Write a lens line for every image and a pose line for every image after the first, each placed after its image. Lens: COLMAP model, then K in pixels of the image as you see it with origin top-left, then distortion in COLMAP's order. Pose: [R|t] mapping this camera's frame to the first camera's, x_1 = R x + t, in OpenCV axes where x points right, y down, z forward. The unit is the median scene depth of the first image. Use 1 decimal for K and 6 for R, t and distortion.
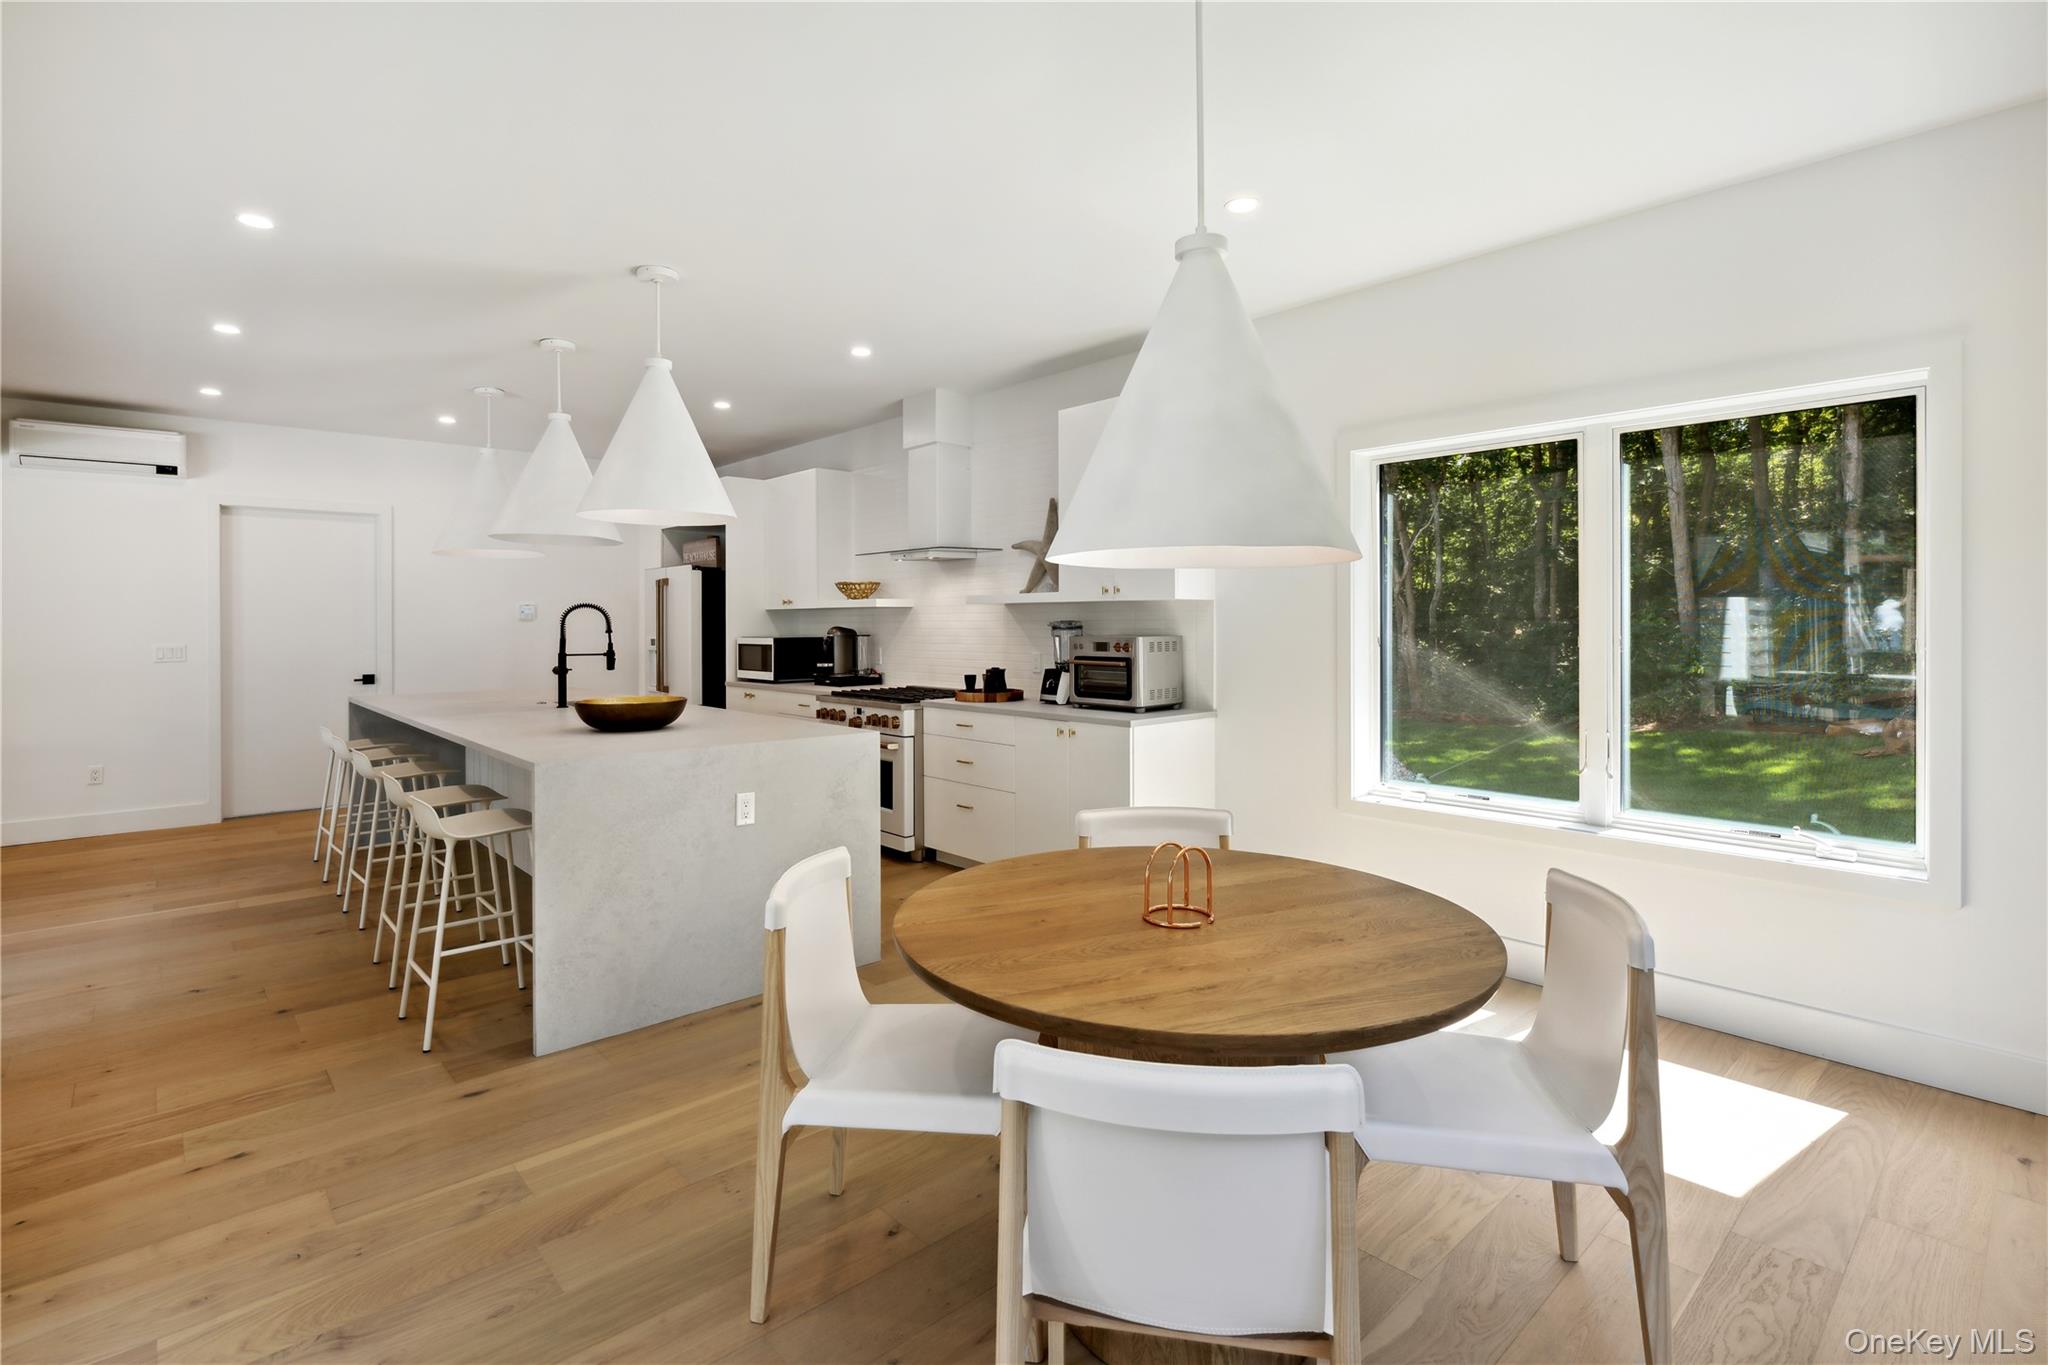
lens RADIAL K [[959.3, 0, 1020.9], [0, 959.3, 625.6], [0, 0, 1]] dist [0.000685, -0.000115]
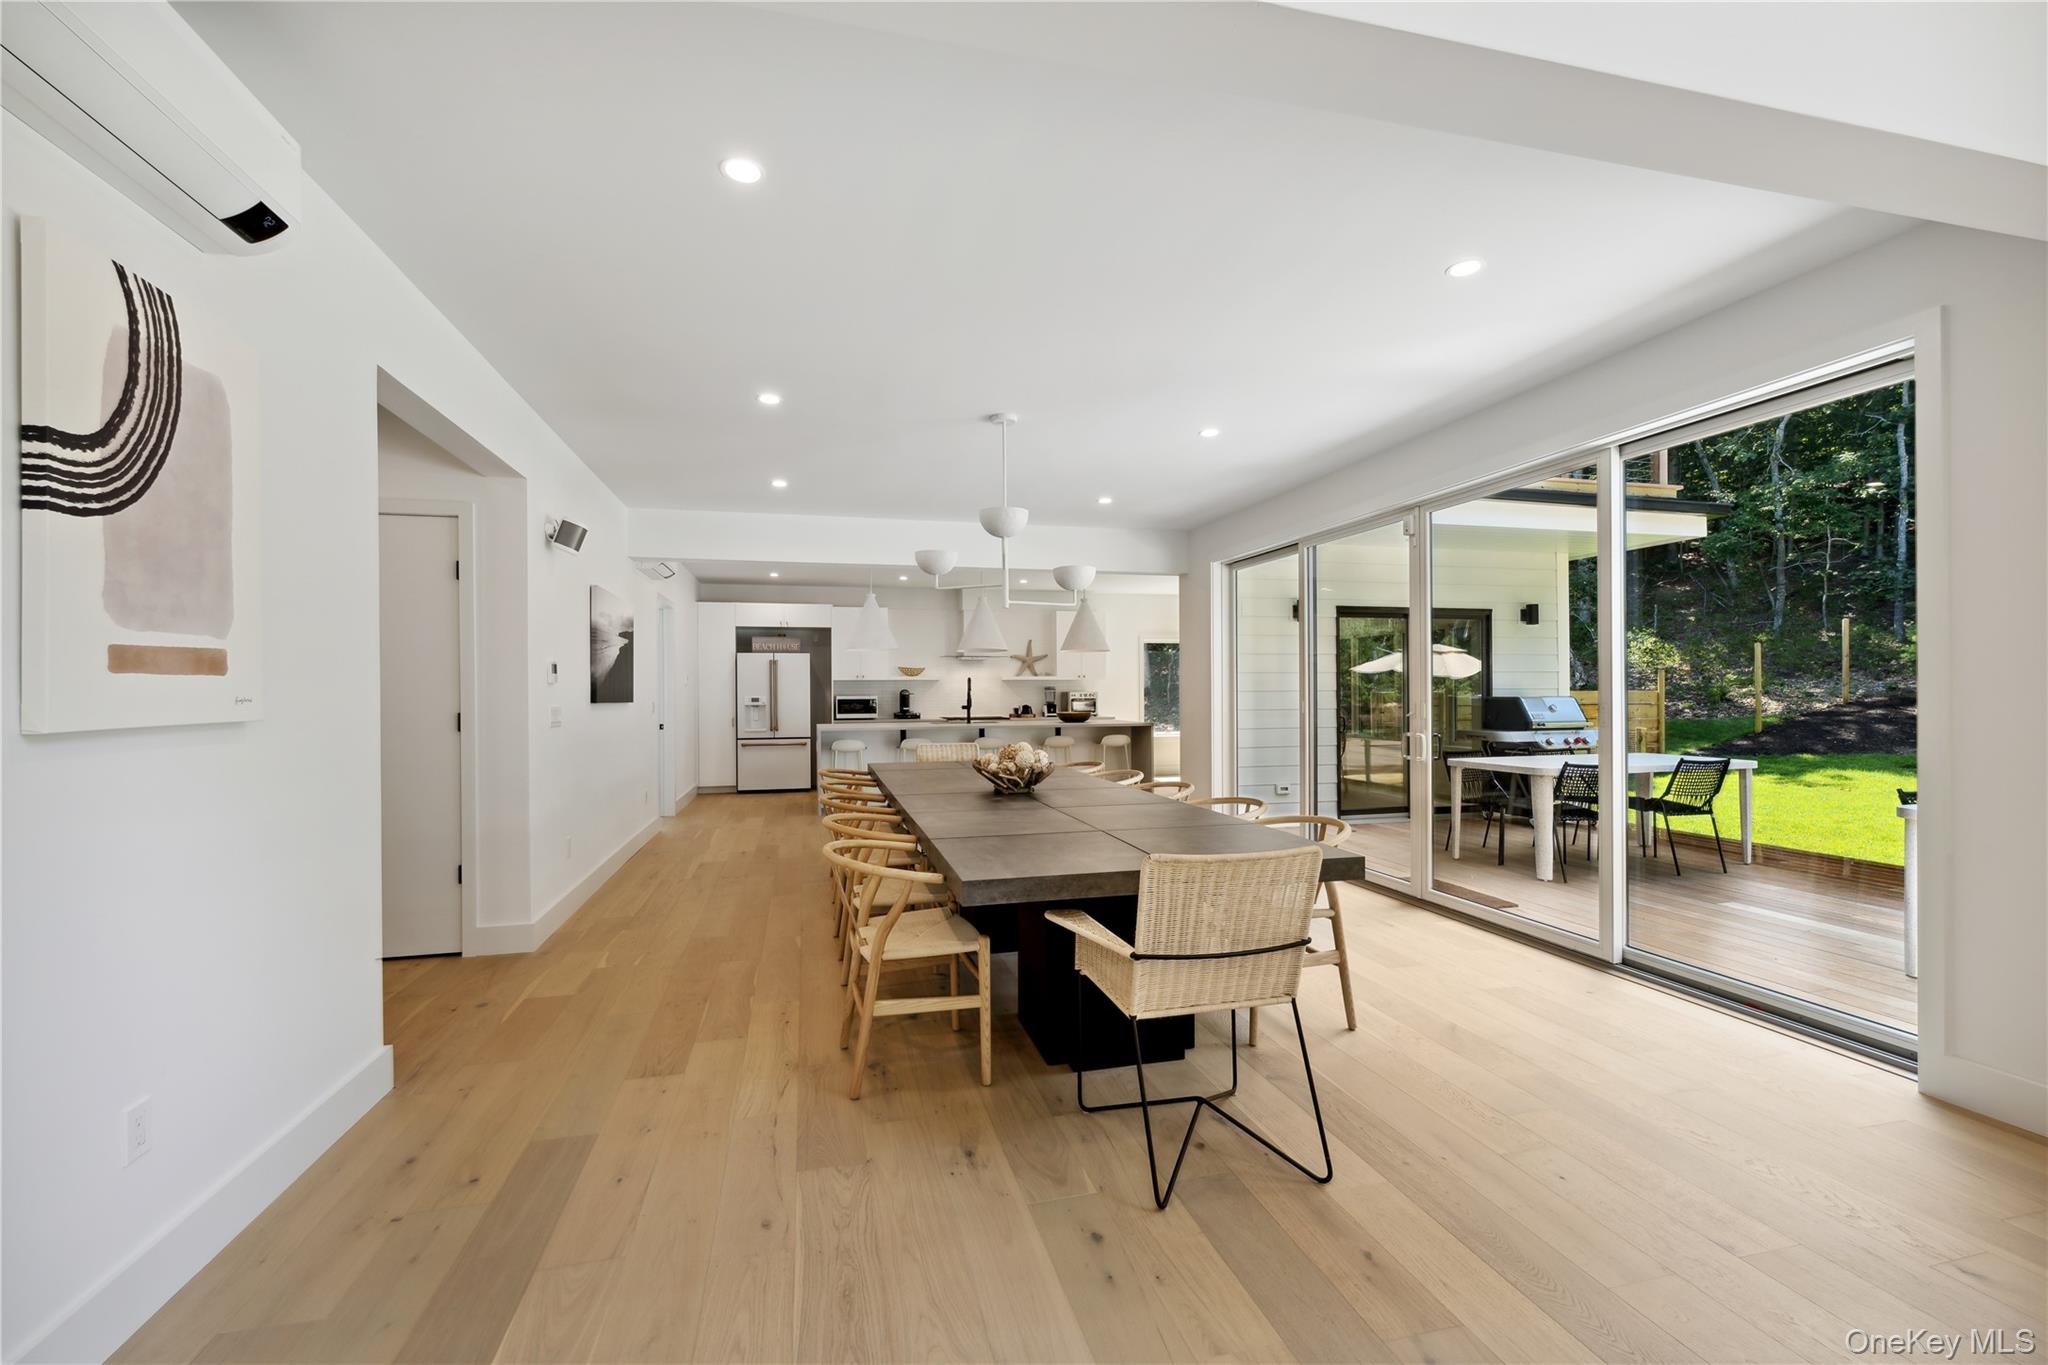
lens RADIAL K [[830.3, 0, 1013.9], [0, 830.3, 688.7], [0, 0, 1]] dist [0.002016, 0.000118]
pose [[0.505246, 0.006438, 0.862951, -1.929831], [0.008874, 0.999881, -0.012655, 0.028401], [-0.862930, 0.014052, 0.505129, -0.097705]]
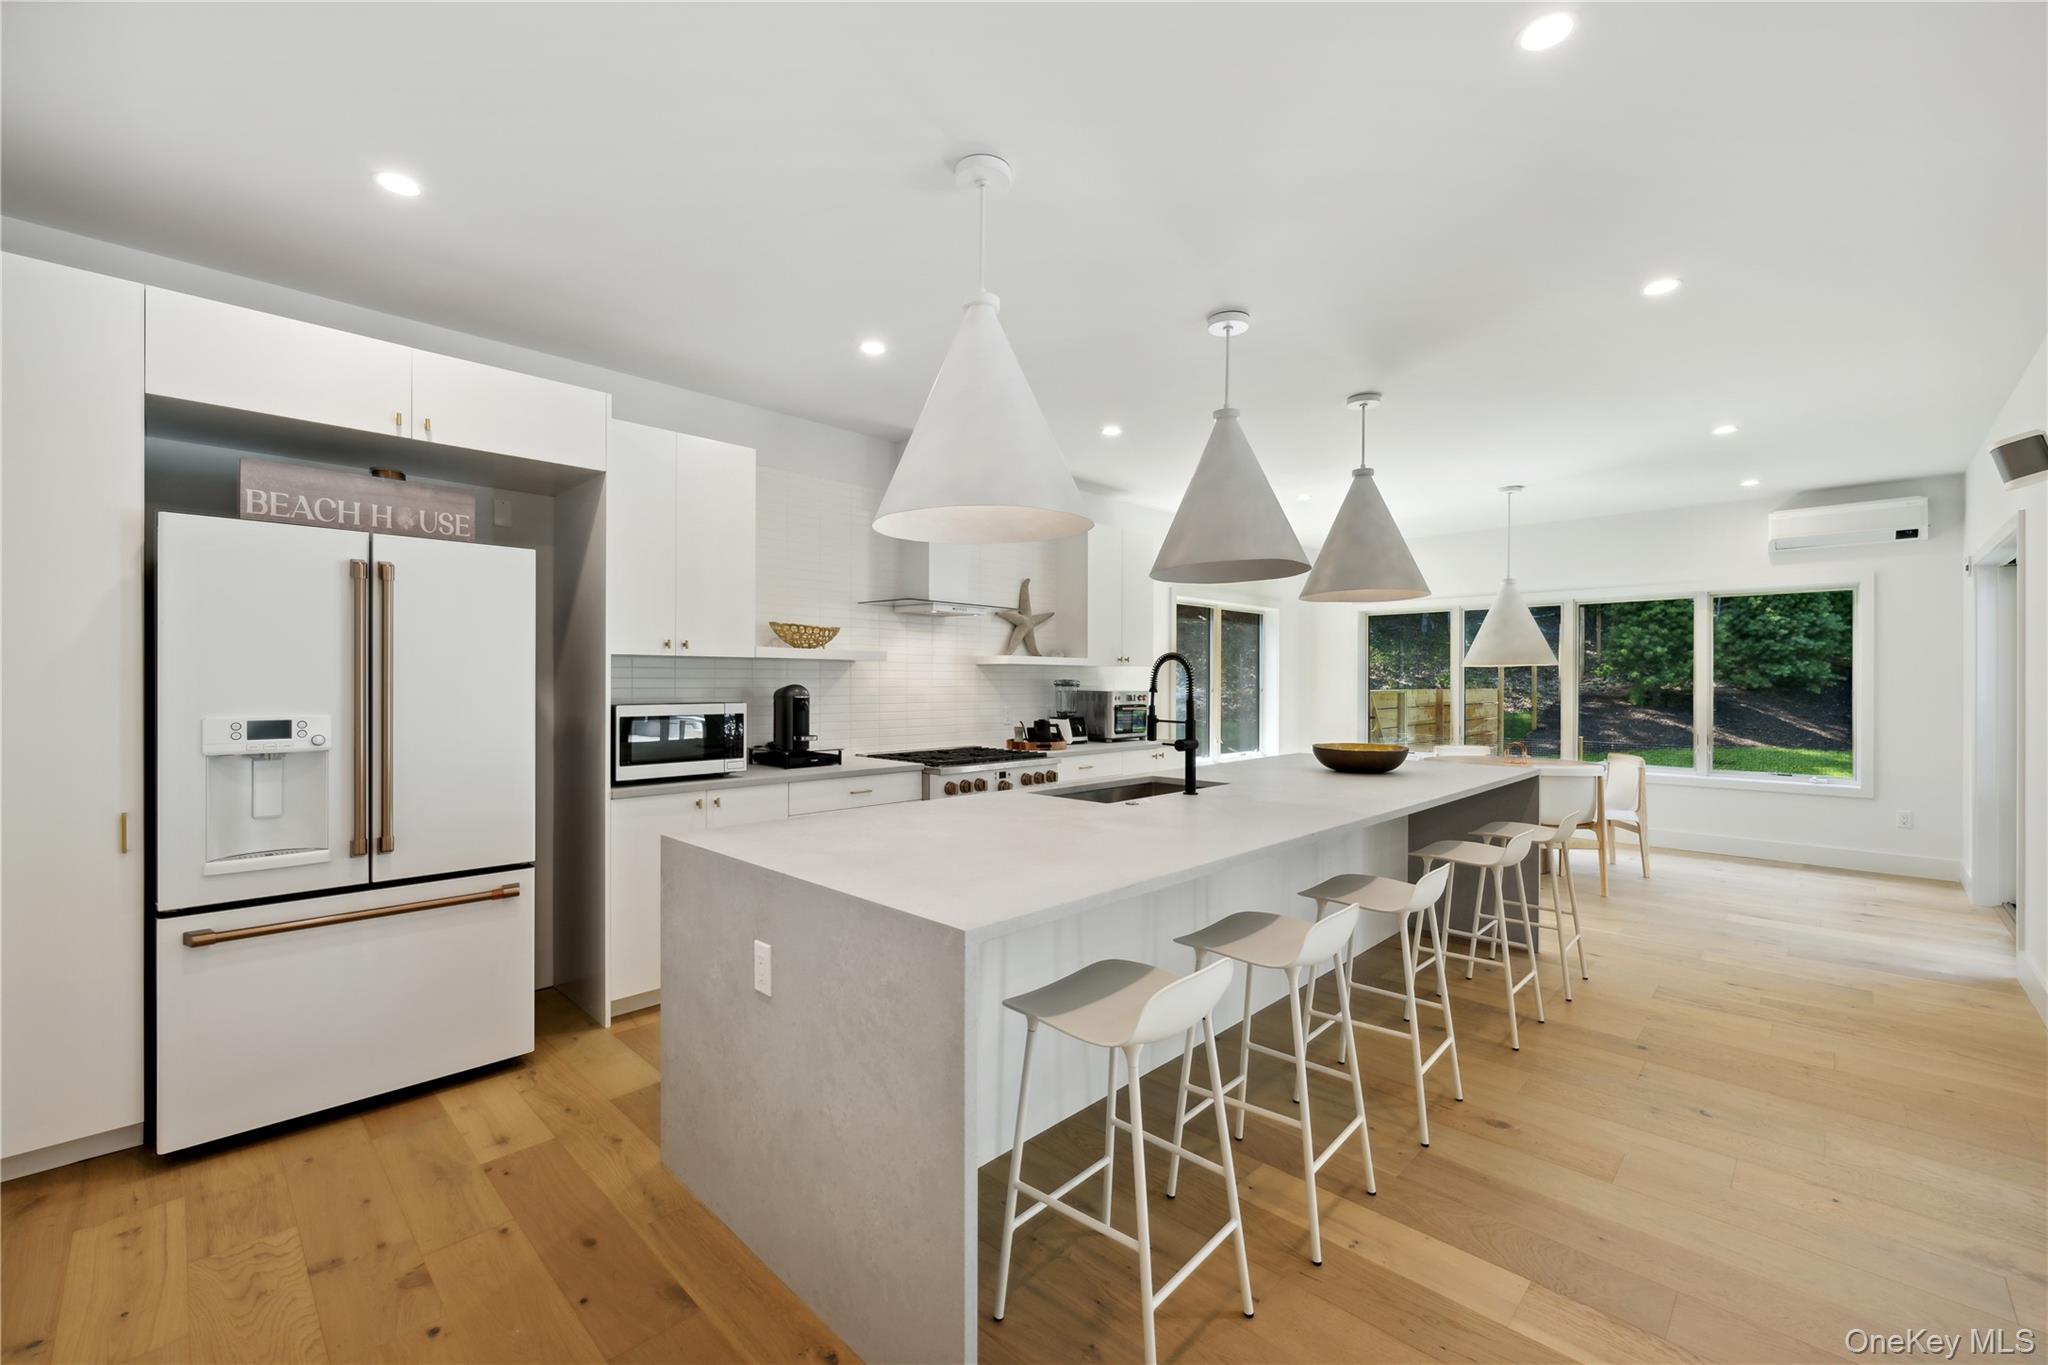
lens RADIAL K [[830.3, 0, 1028.7], [0, 830.3, 692.0], [0, 0, 1]] dist [0.002016, 0.000118]
pose [[-0.039619, -0.008555, 0.999178, -1.004597], [0.000510, 0.999963, 0.008582, 0.001497], [-0.999215, 0.000849, -0.039613, 1.034073]]
